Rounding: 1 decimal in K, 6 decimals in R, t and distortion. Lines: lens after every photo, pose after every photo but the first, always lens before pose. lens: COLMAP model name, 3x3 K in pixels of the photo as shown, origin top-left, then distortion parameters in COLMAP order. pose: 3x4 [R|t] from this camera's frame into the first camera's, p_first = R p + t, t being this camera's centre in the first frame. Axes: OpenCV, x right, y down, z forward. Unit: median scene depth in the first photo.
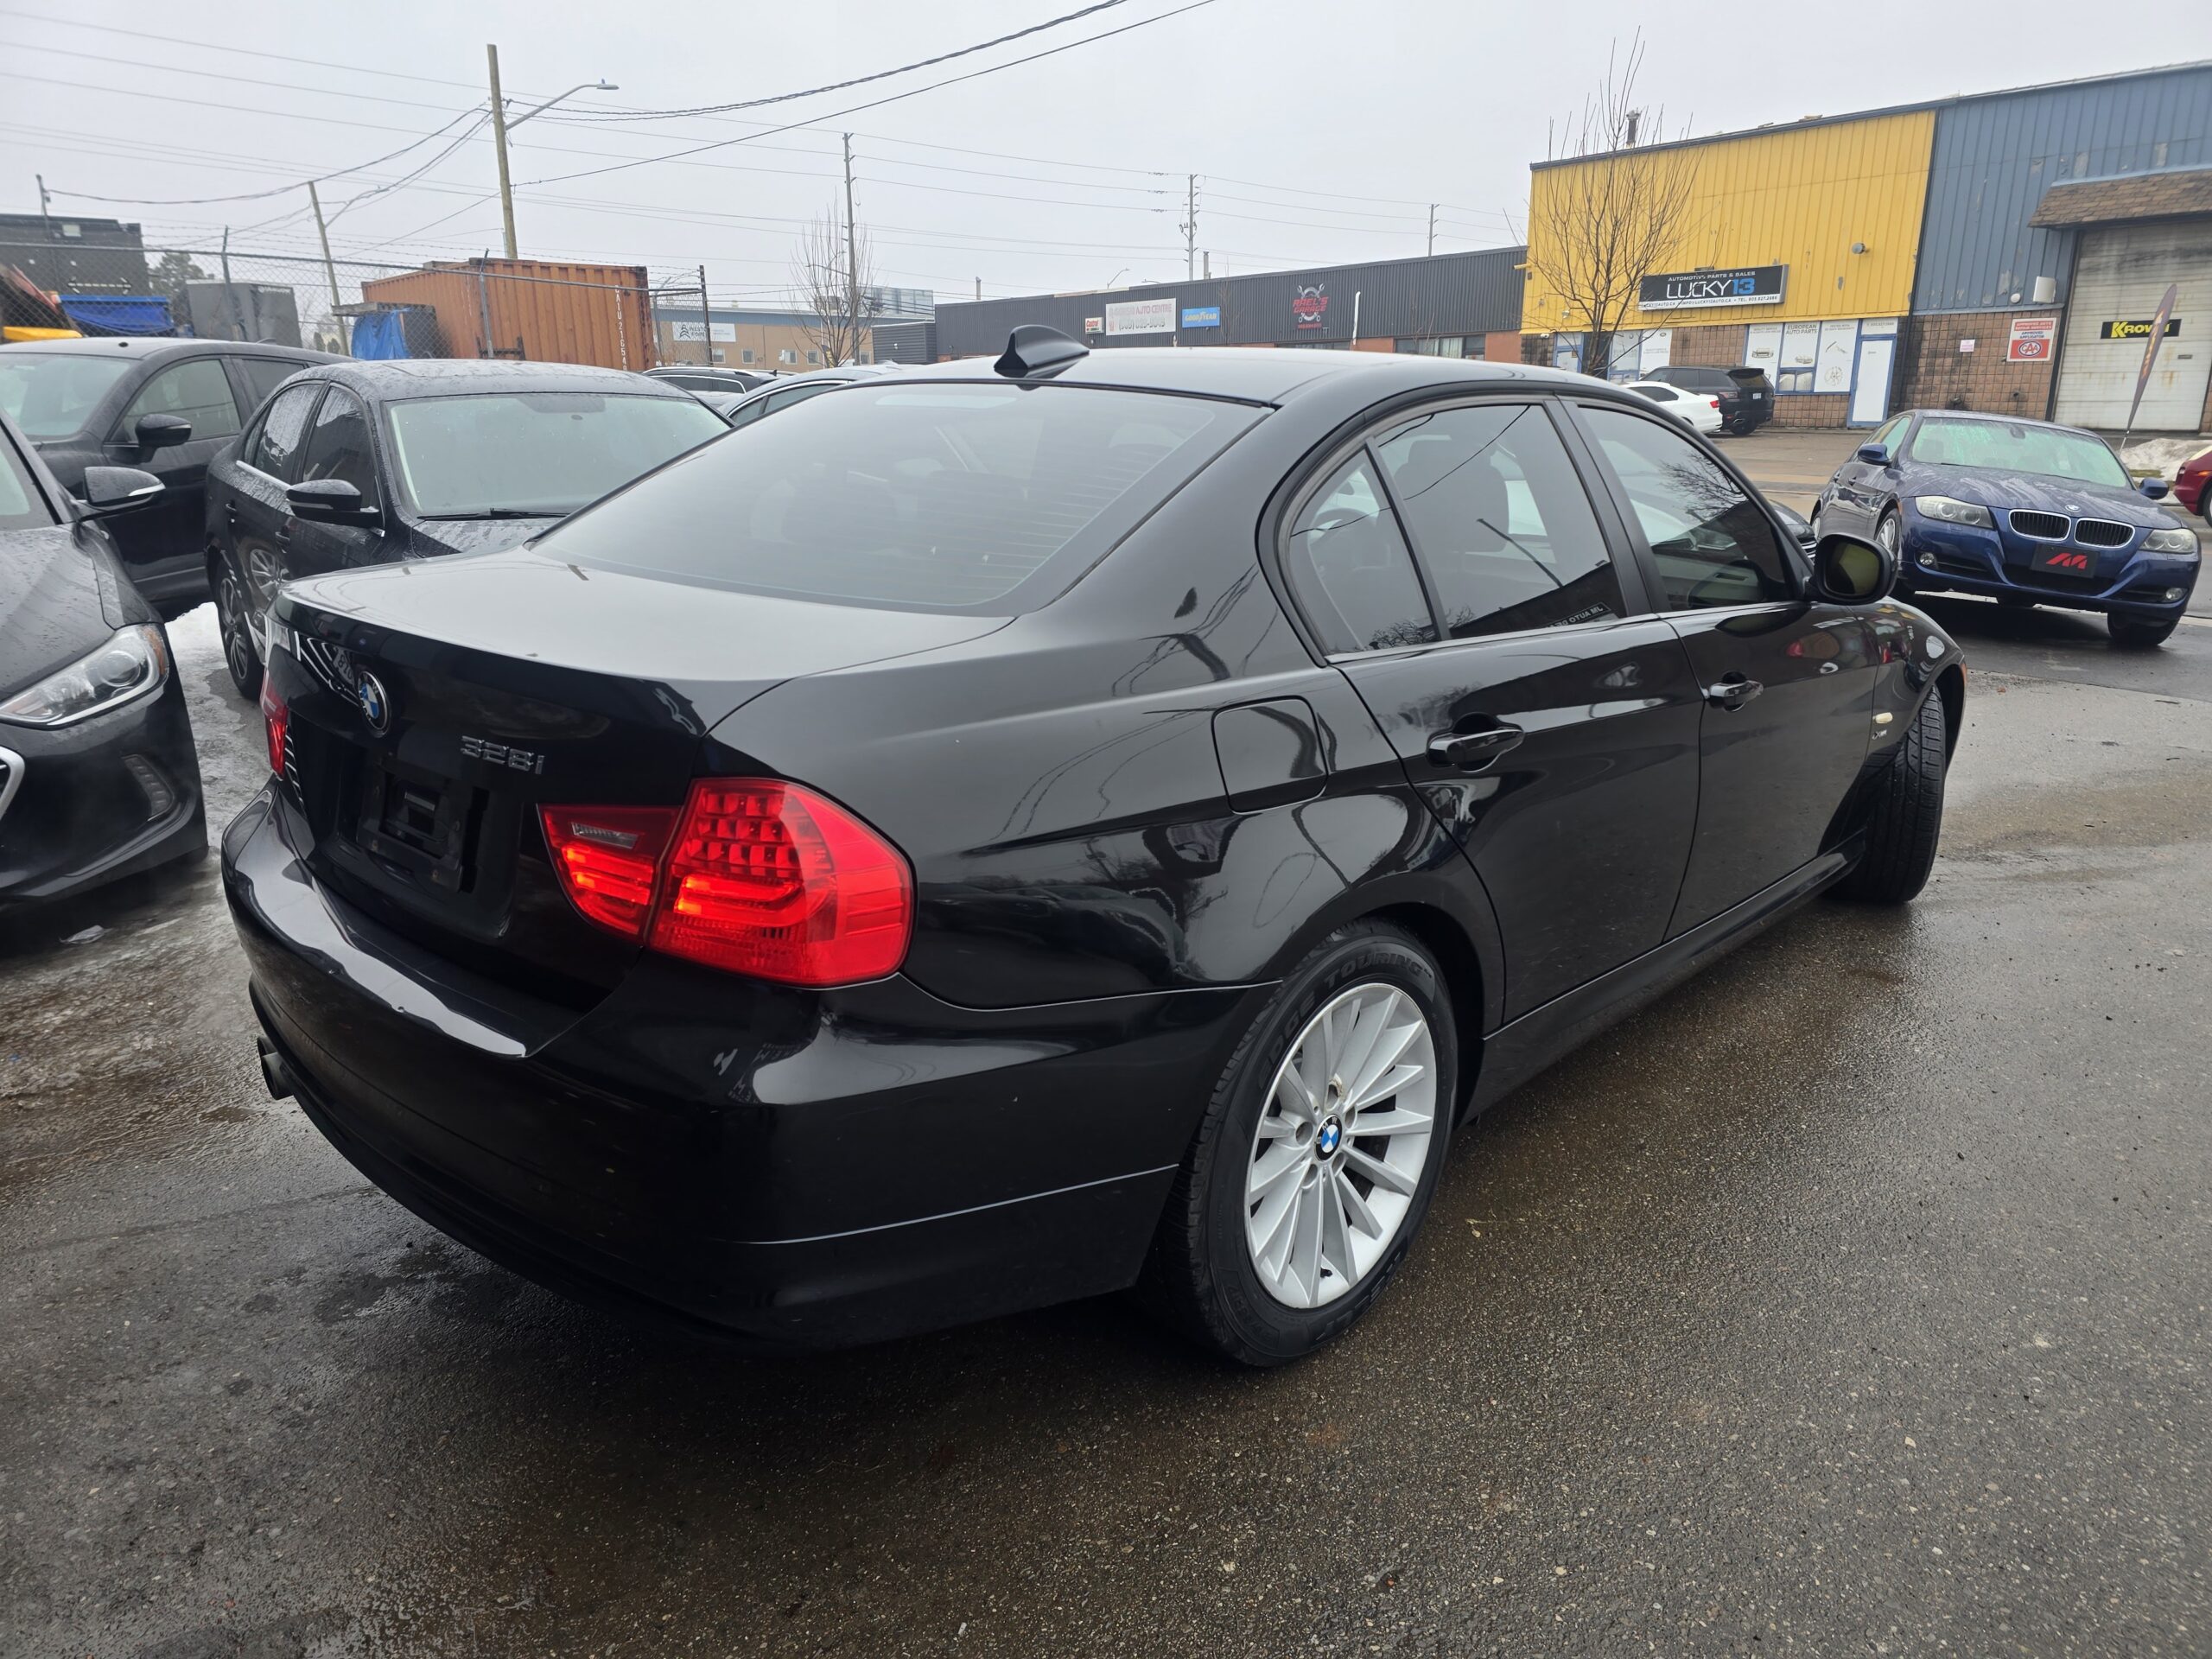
lens RADIAL K [[1480.2, 0, 1106.0], [0, 1480.2, 829.5], [0, 0, 1]] dist [0.033852, -0.038319]
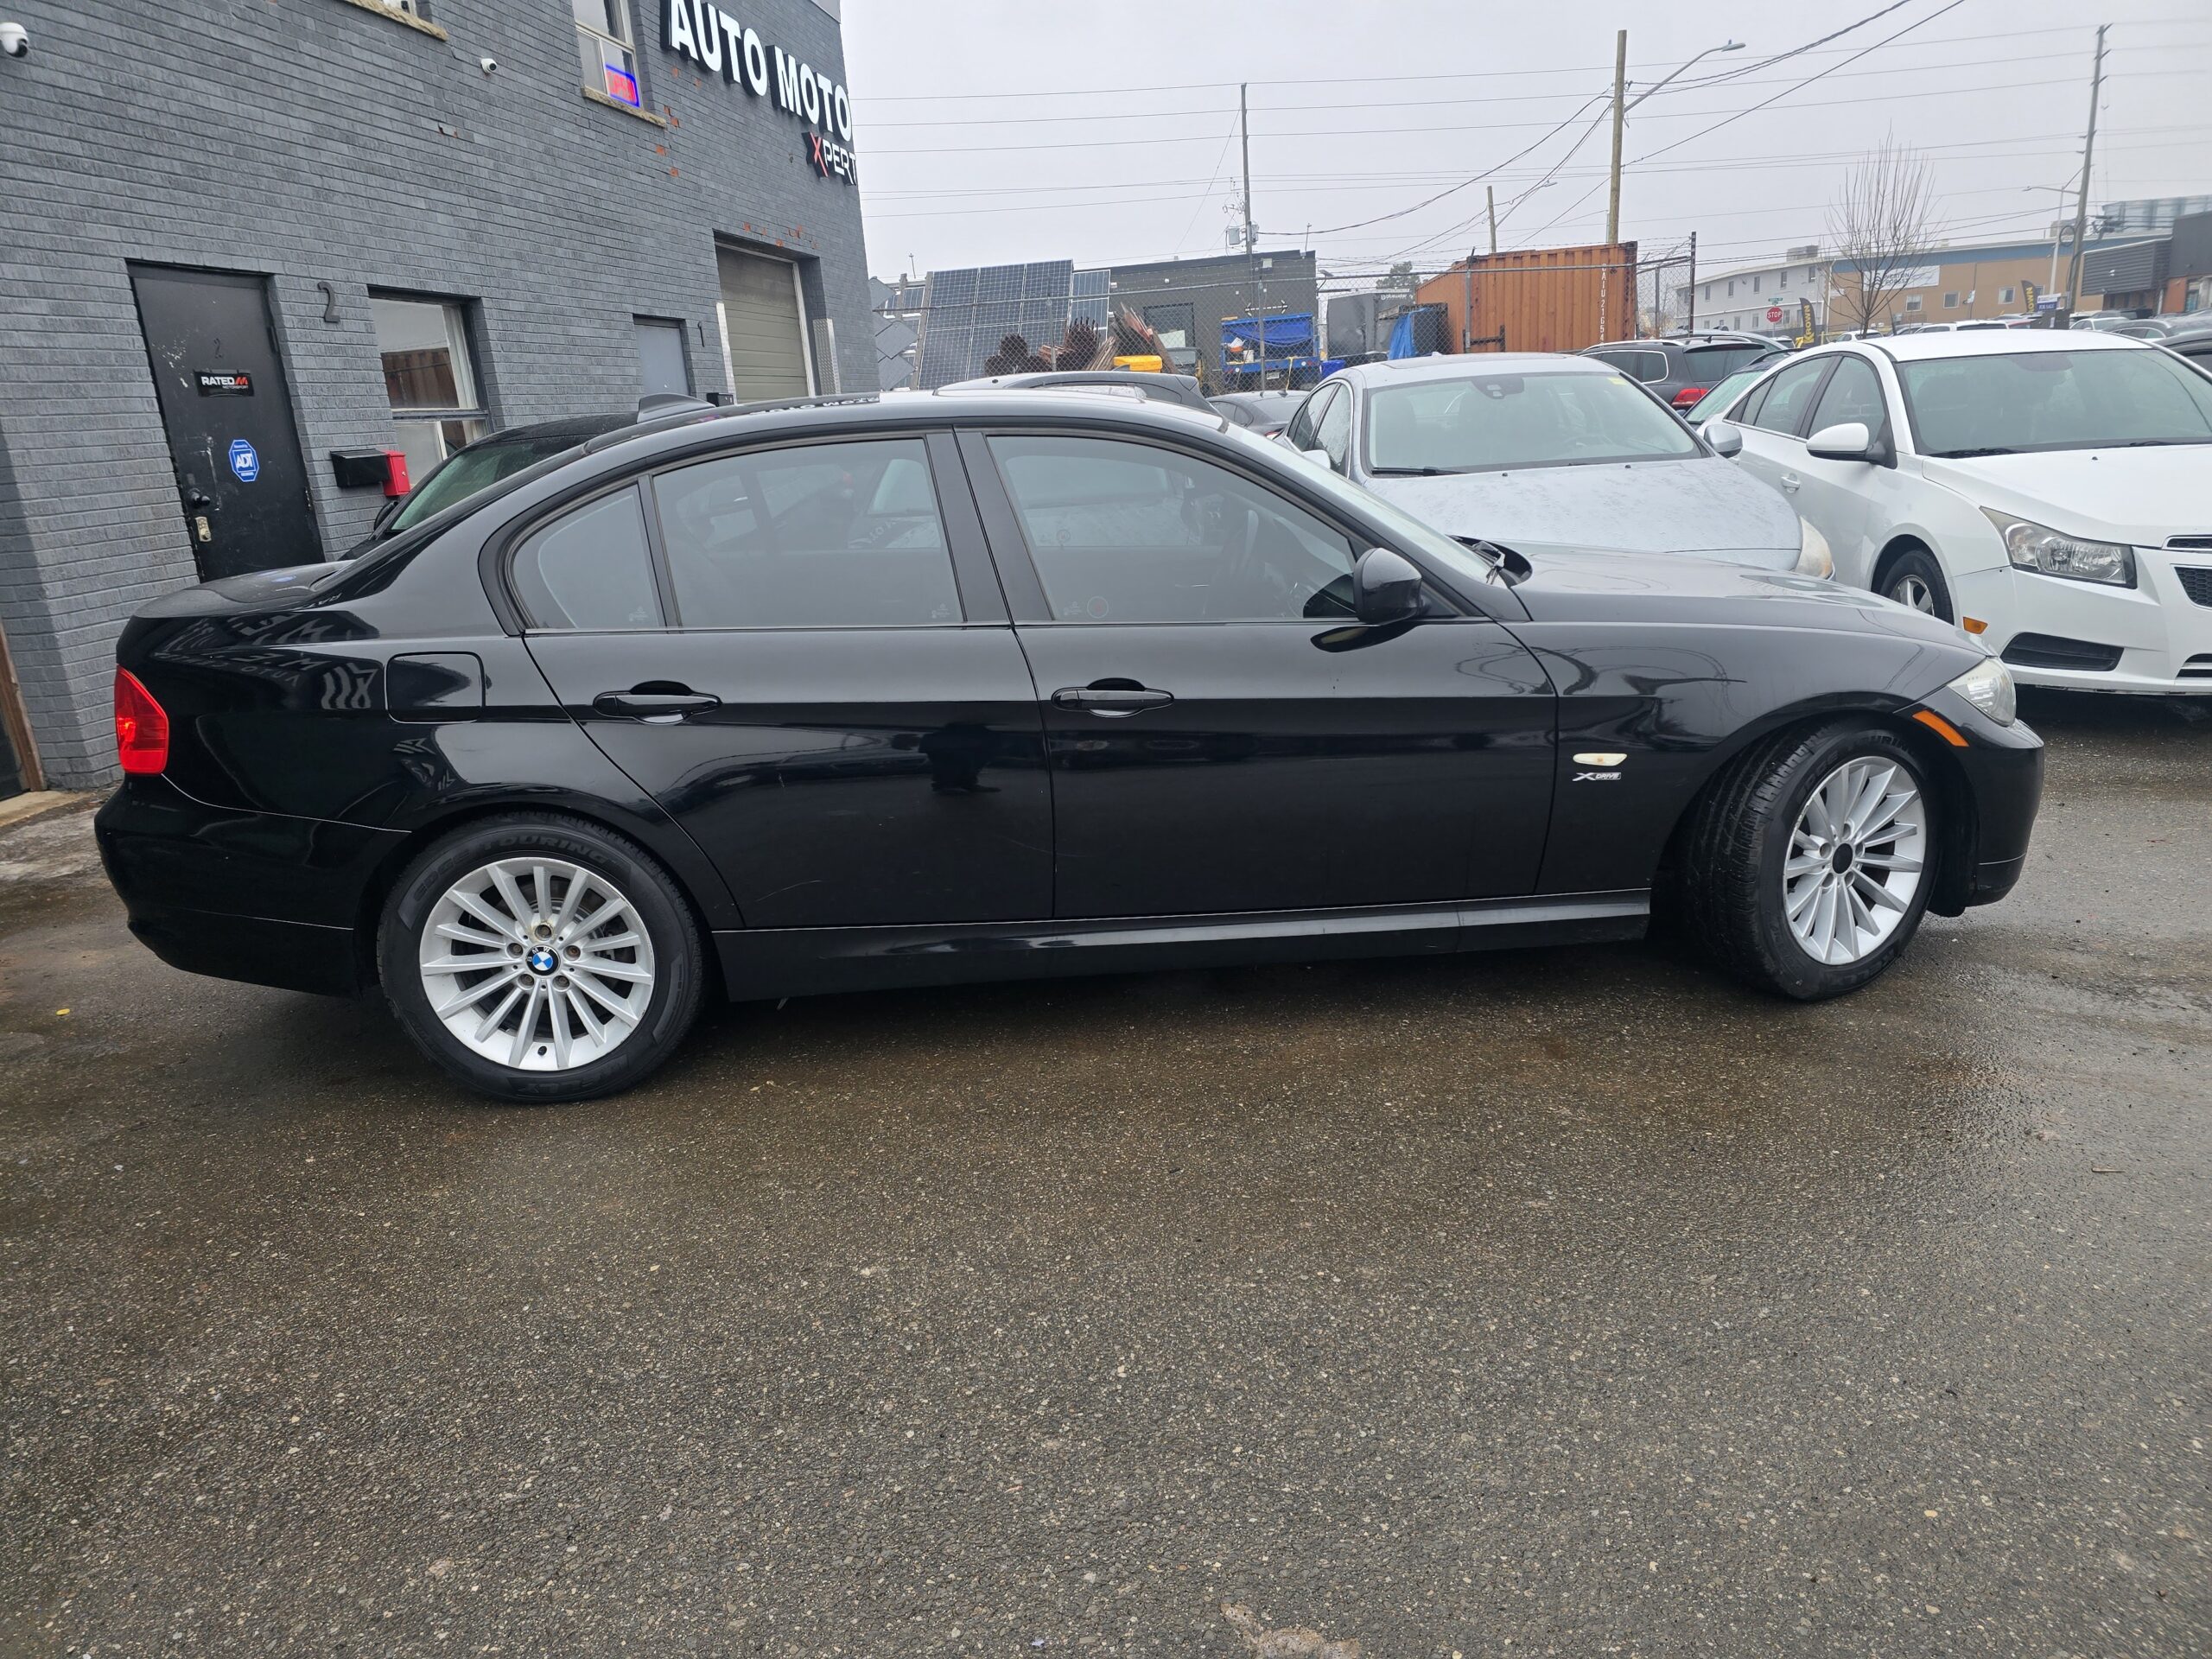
lens RADIAL K [[1480.2, 0, 1106.0], [0, 1480.2, 829.5], [0, 0, 1]] dist [0.033852, -0.038319]
pose [[0.712052, 0.143363, -0.687334, 0.185980], [-0.128128, 0.989026, 0.073554, -0.012315], [0.690337, 0.035693, 0.722607, 0.037271]]
